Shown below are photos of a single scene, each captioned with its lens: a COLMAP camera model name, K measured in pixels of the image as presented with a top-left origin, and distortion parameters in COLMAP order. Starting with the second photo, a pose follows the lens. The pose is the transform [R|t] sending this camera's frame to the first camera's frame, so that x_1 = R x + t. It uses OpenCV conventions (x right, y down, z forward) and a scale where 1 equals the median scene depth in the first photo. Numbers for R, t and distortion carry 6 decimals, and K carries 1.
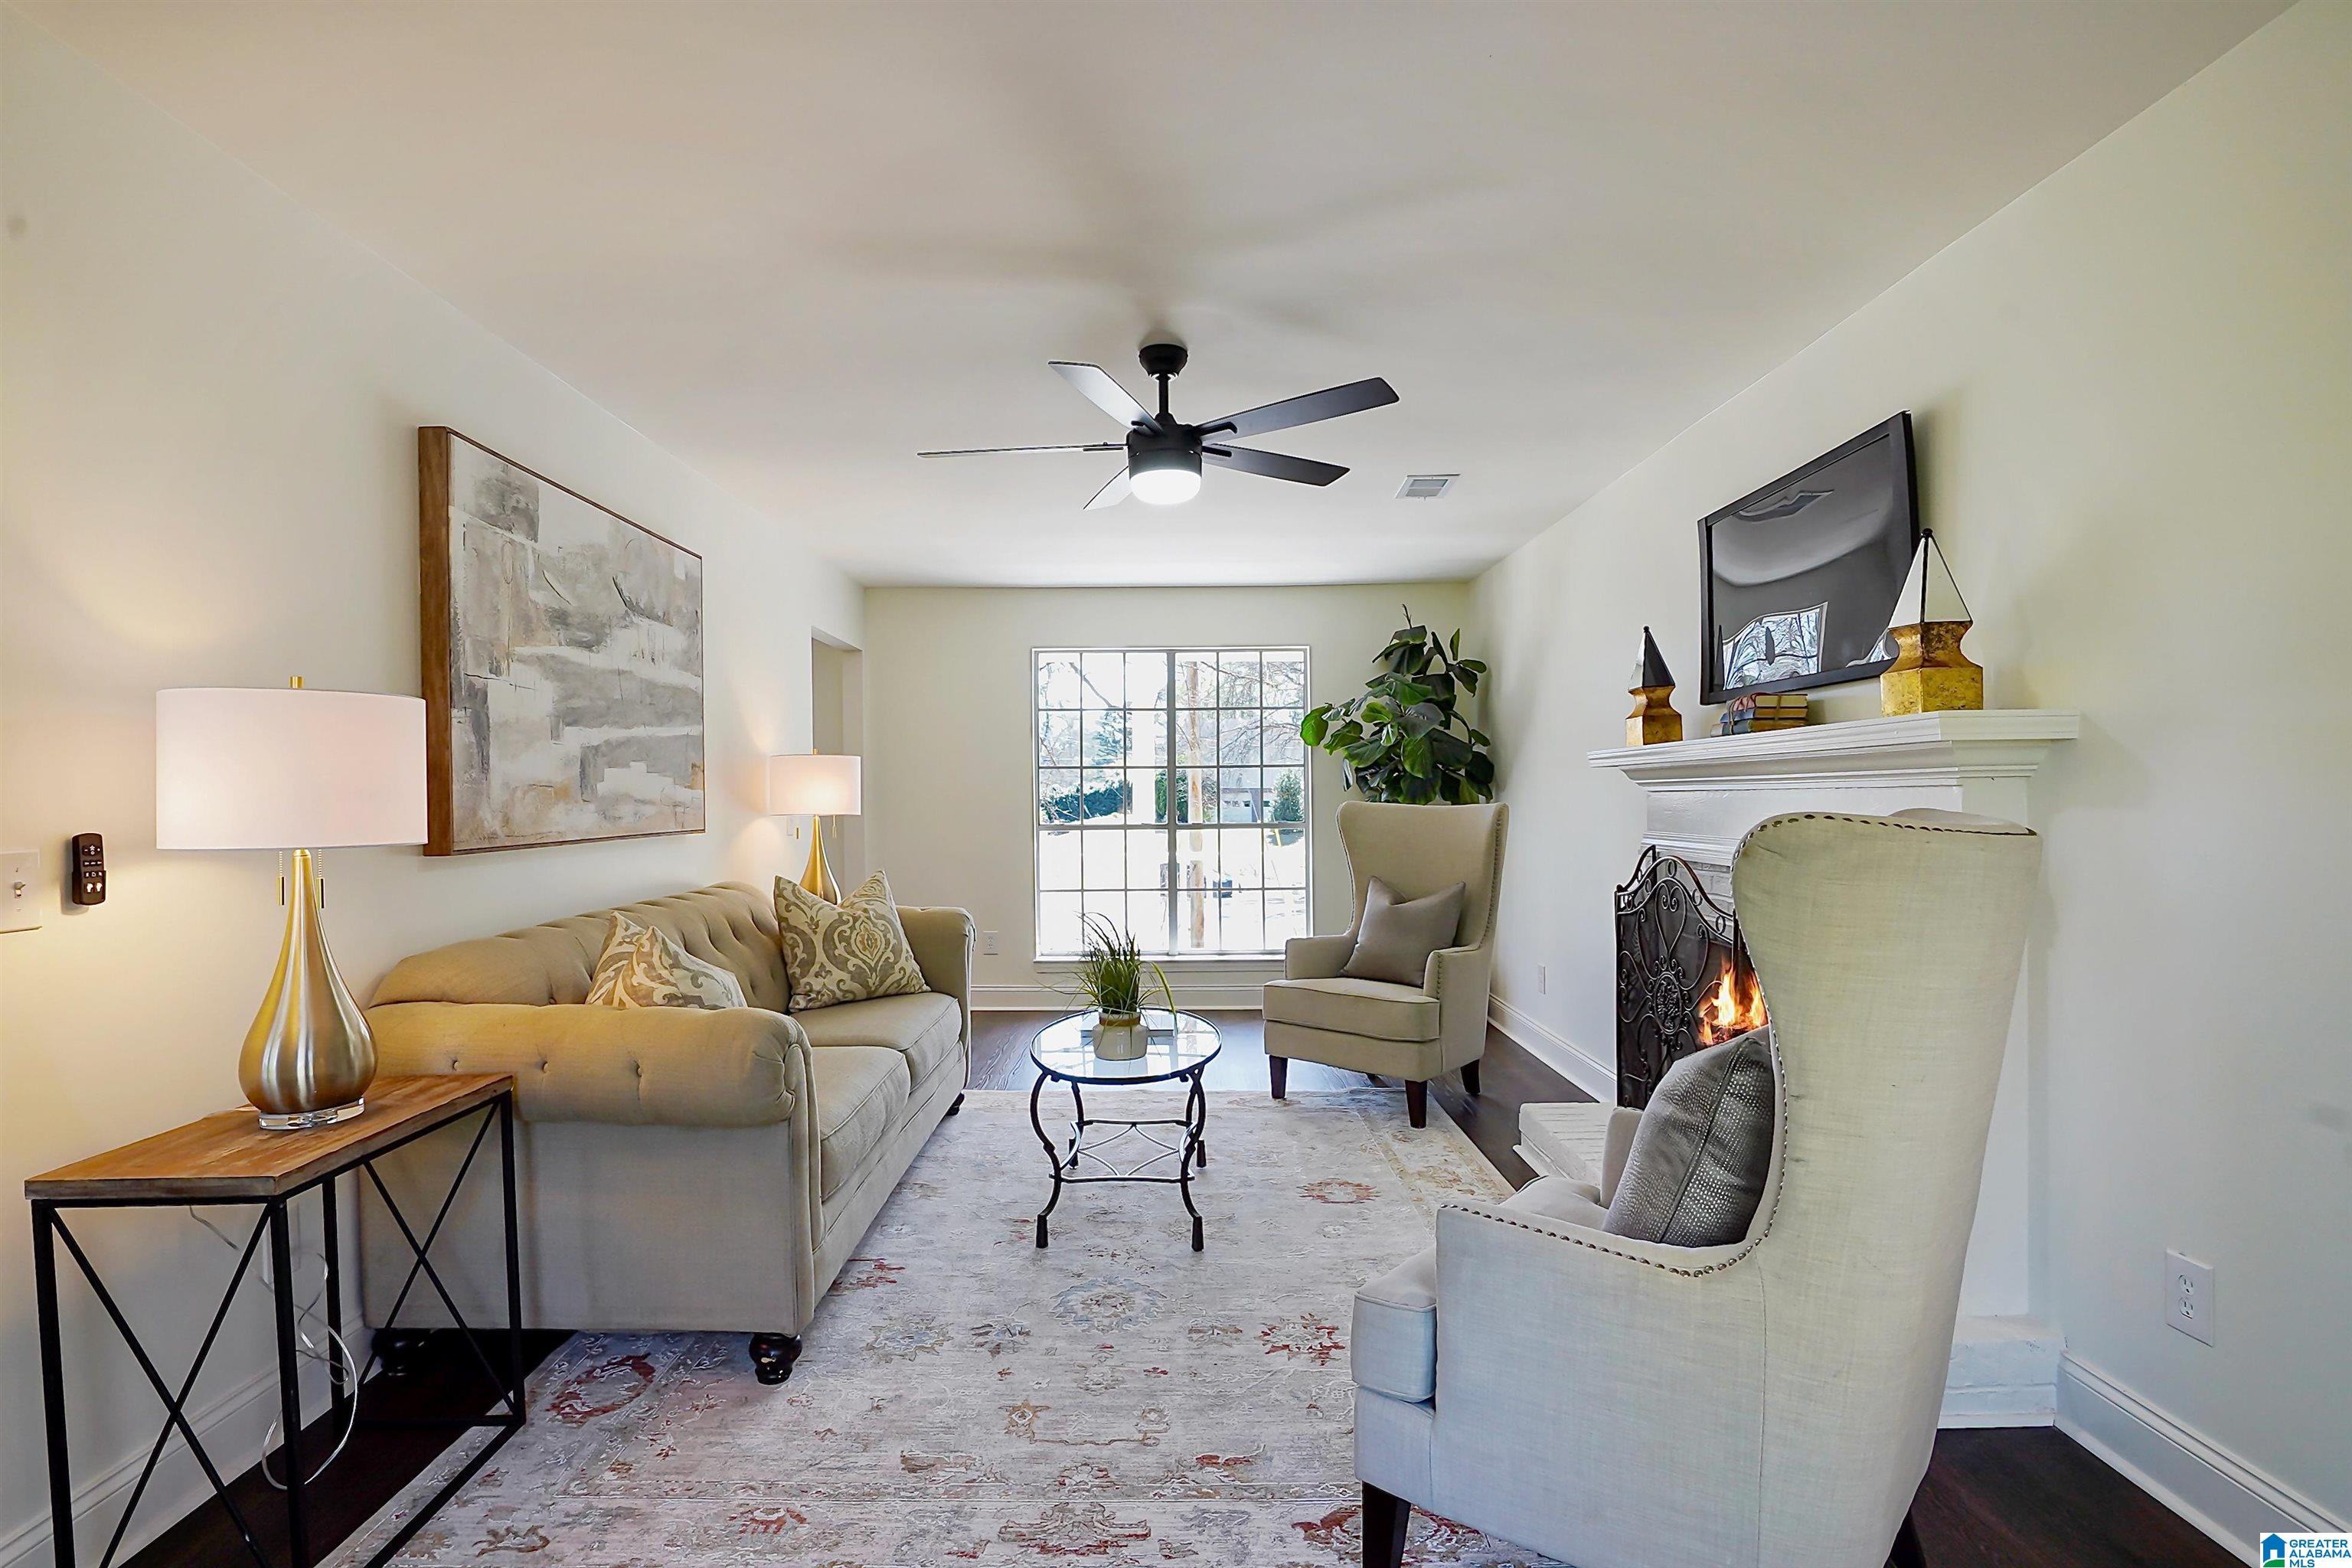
lens RADIAL K [[1144.2, 0, 1163.2], [0, 1144.2, 802.9], [0, 0, 1]] dist [-0.023617, -0.000754]
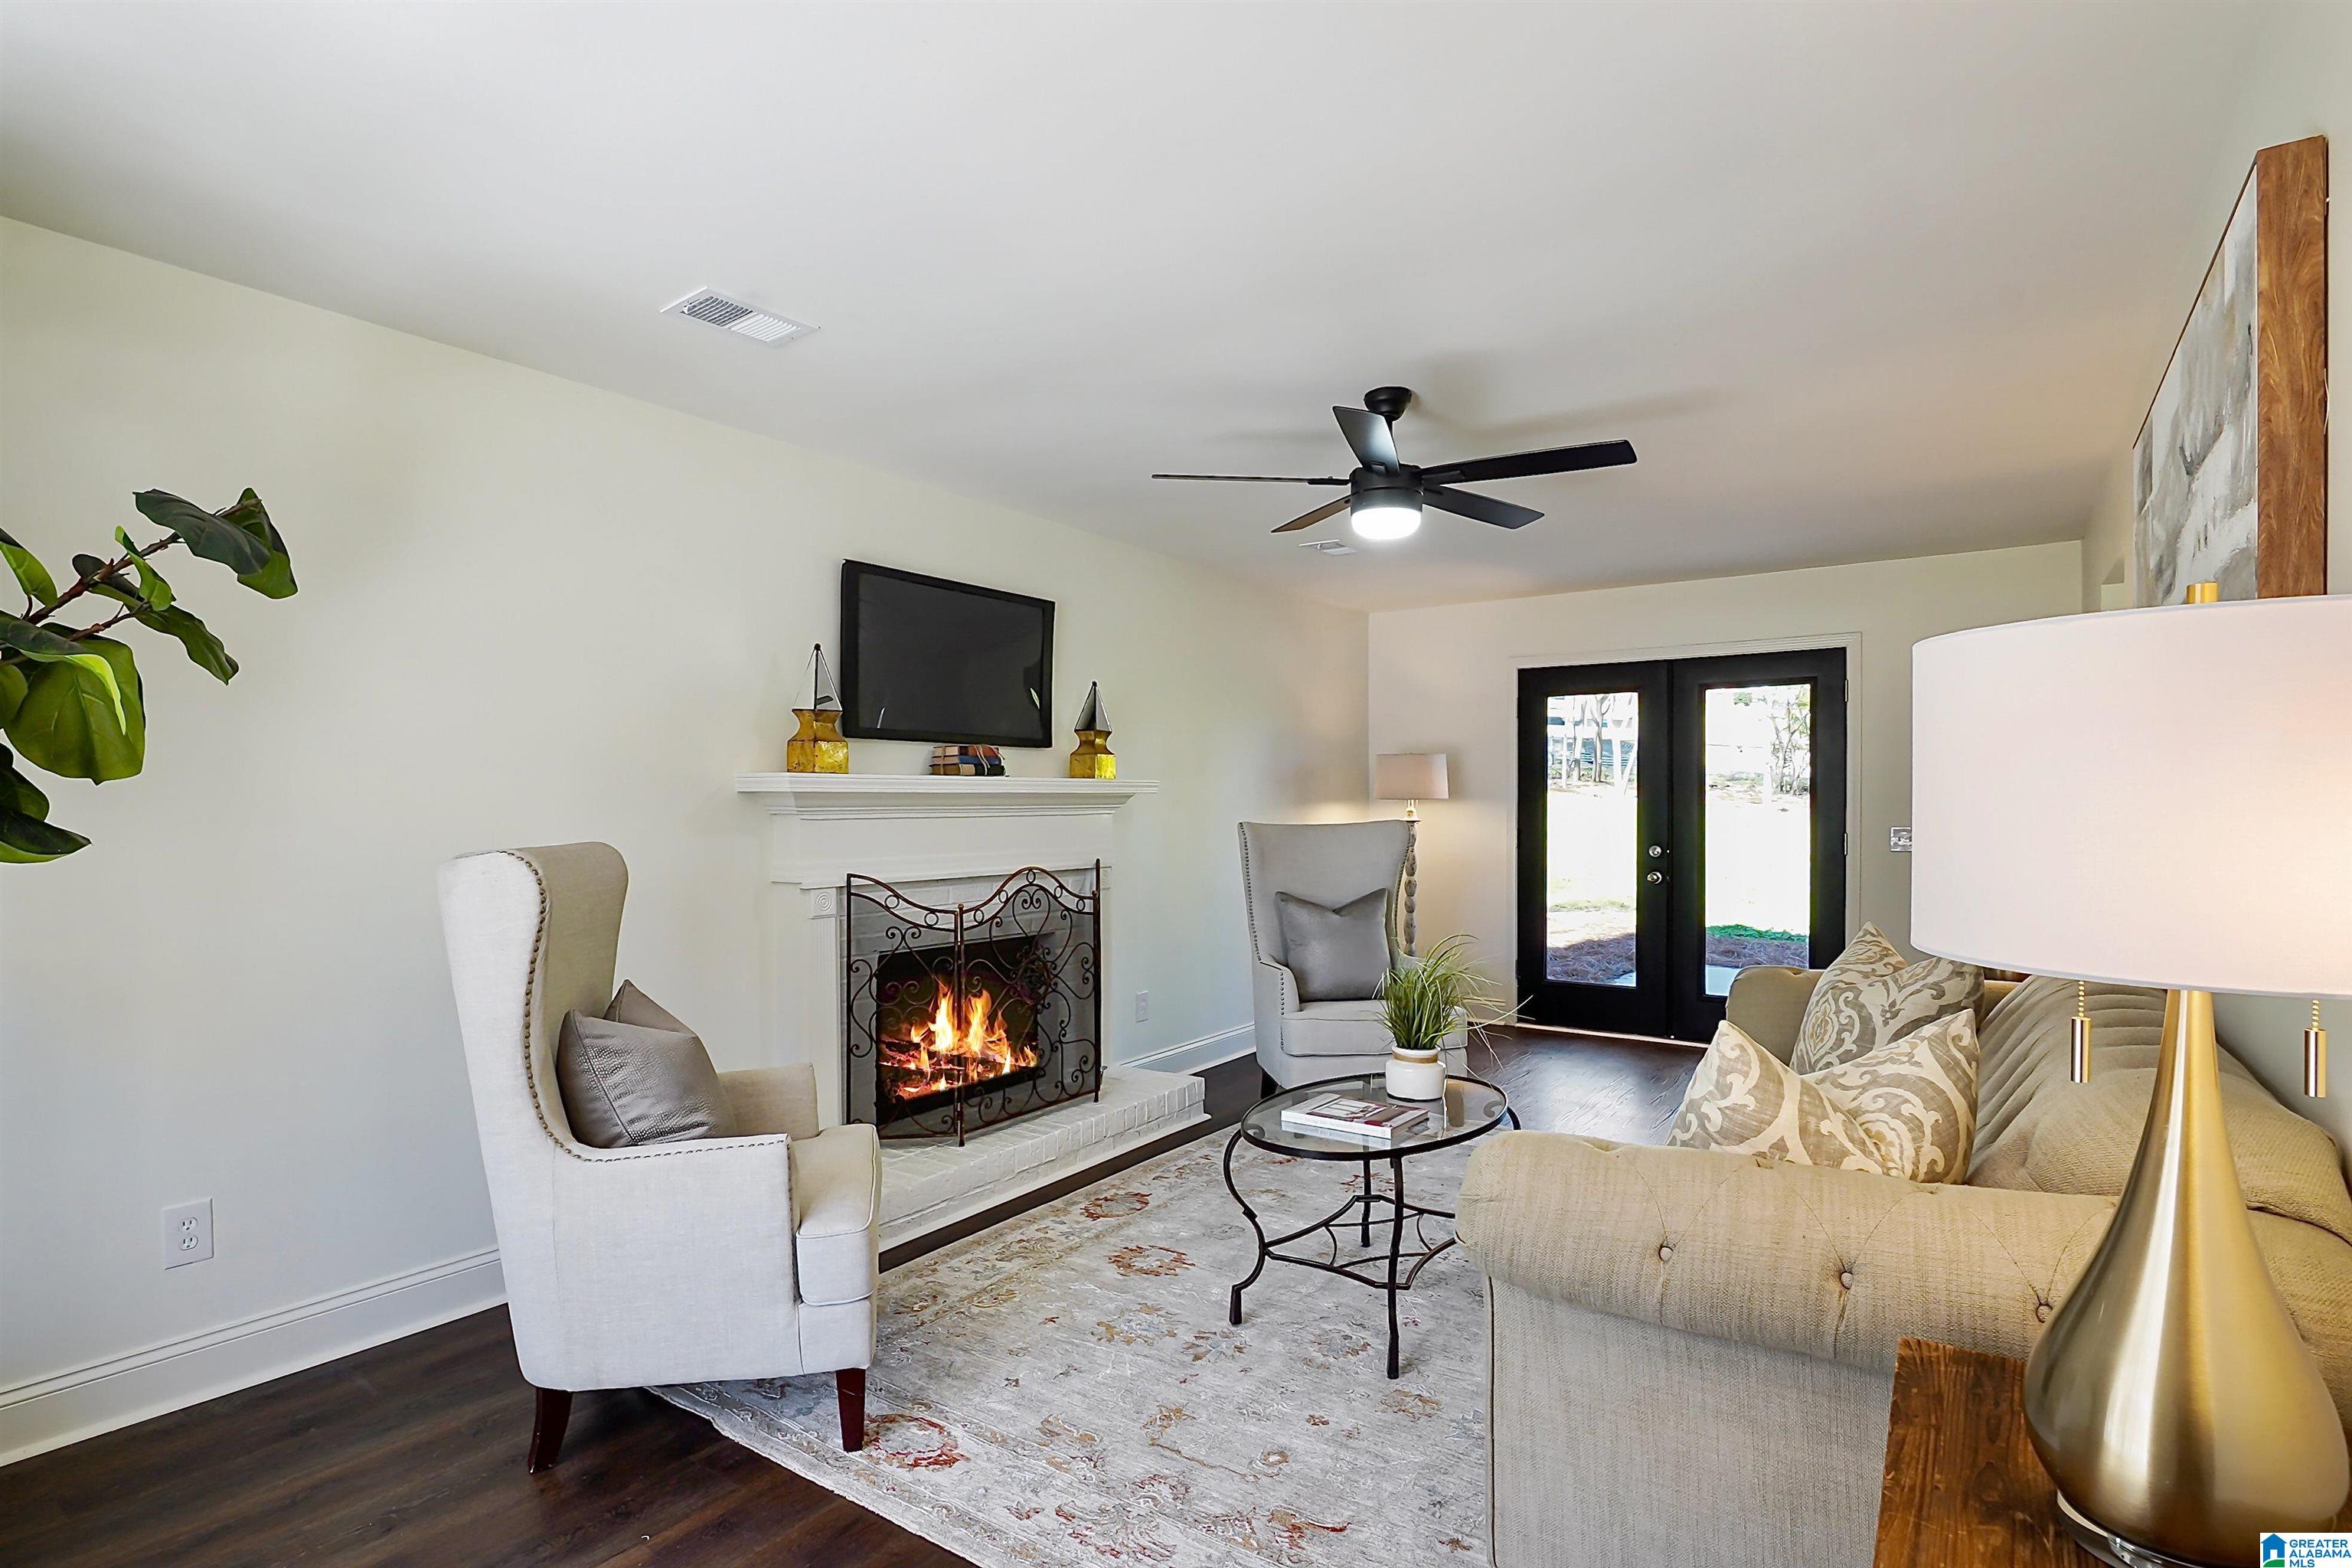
lens RADIAL K [[1172.9, 0, 1155.7], [0, 1172.9, 816.9], [0, 0, 1]] dist [-0.018385, -0.000429]
pose [[-0.812629, 0.003430, 0.582771, -0.447632], [0.013004, 0.999840, 0.012247, -0.025073], [-0.582636, 0.017531, -0.812544, 1.995579]]
